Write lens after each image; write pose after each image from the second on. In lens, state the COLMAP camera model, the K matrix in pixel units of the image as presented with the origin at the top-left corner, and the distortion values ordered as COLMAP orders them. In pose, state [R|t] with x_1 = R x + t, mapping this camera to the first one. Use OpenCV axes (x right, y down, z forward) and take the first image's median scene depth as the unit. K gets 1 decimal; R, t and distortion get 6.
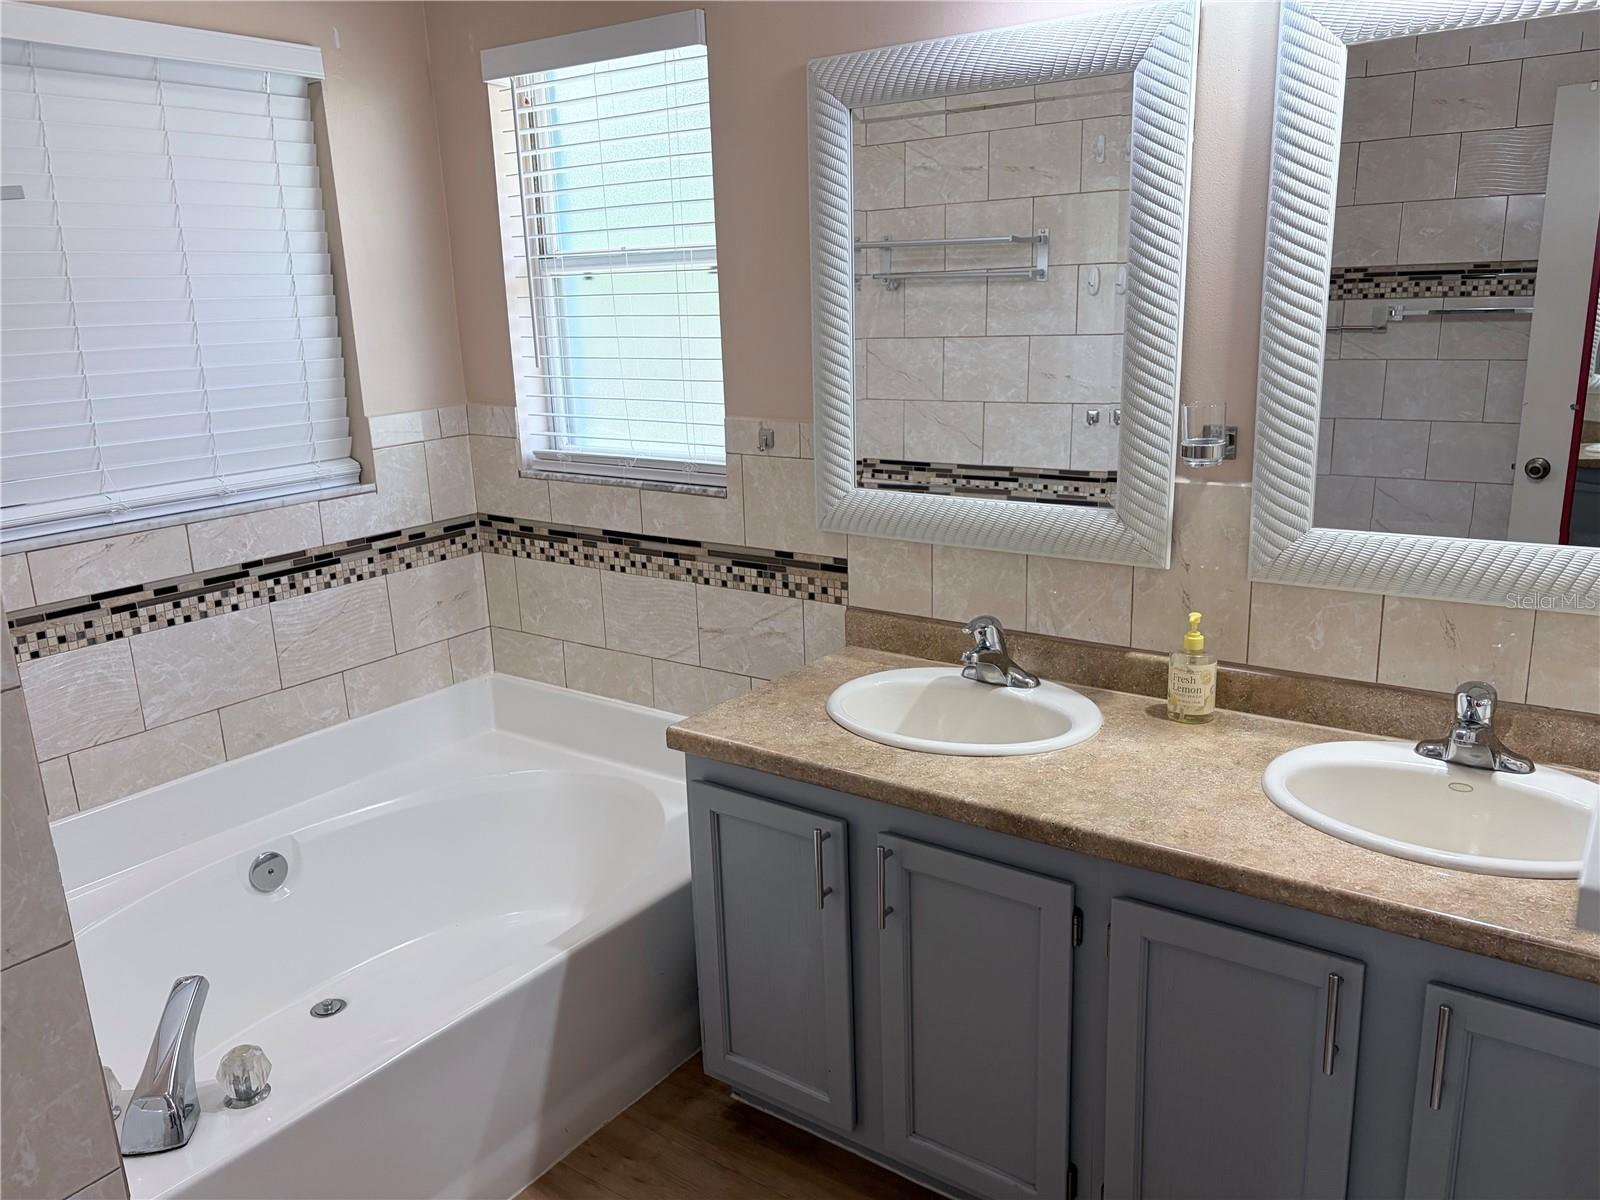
lens RADIAL K [[1233.4, 0, 816.7], [0, 1233.4, 600.8], [0, 0, 1]] dist [0.068157, -0.091281]
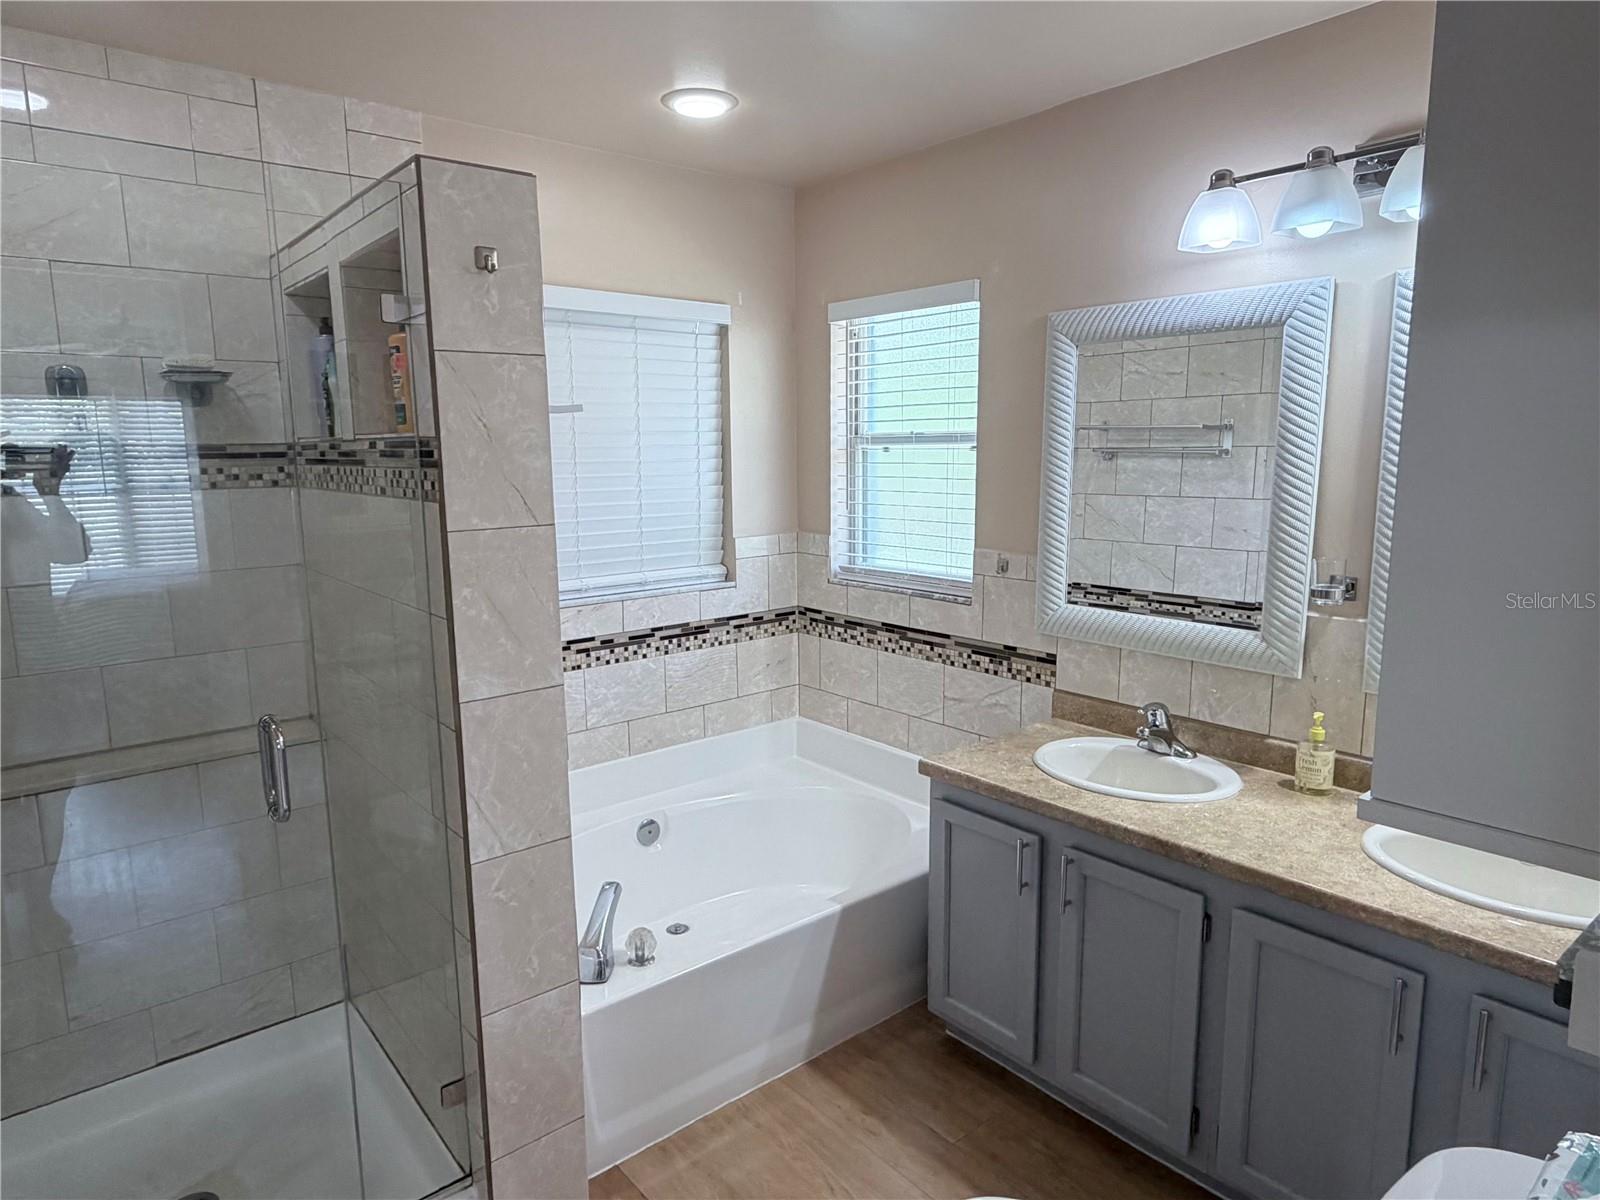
lens RADIAL K [[952.6, 0, 789.8], [0, 952.6, 596.1], [0, 0, 1]] dist [0.010559, 0.000186]
pose [[0.964537, 0.061610, -0.256656, 0.005823], [-0.084634, 0.993224, -0.079640, 0.009780], [0.250011, 0.098537, 0.963216, -0.098823]]
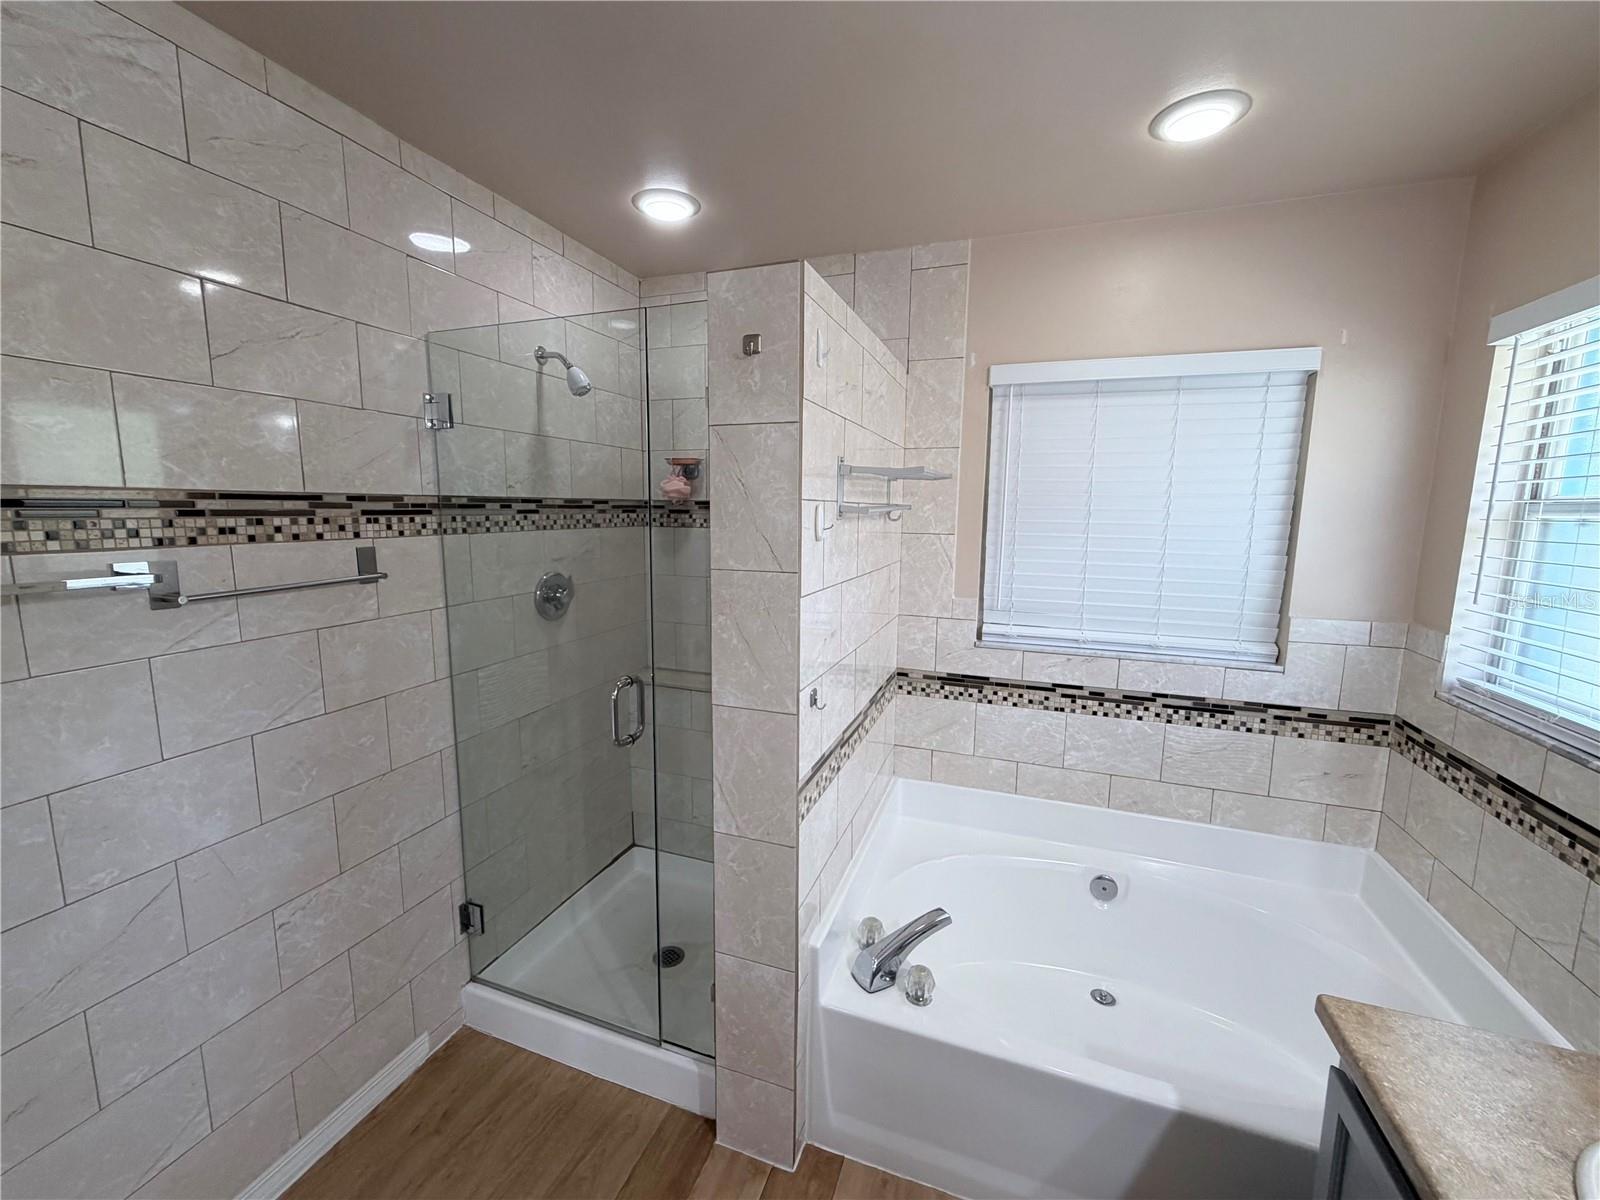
lens RADIAL K [[639.0, 0, 799.7], [0, 639.0, 595.7], [0, 0, 1]] dist [0.001418, -0.000543]
pose [[0.269557, 0.167385, -0.948325, 0.142603], [-0.261645, 0.960462, 0.095156, -0.103141], [0.926758, 0.222475, 0.302695, 0.325347]]
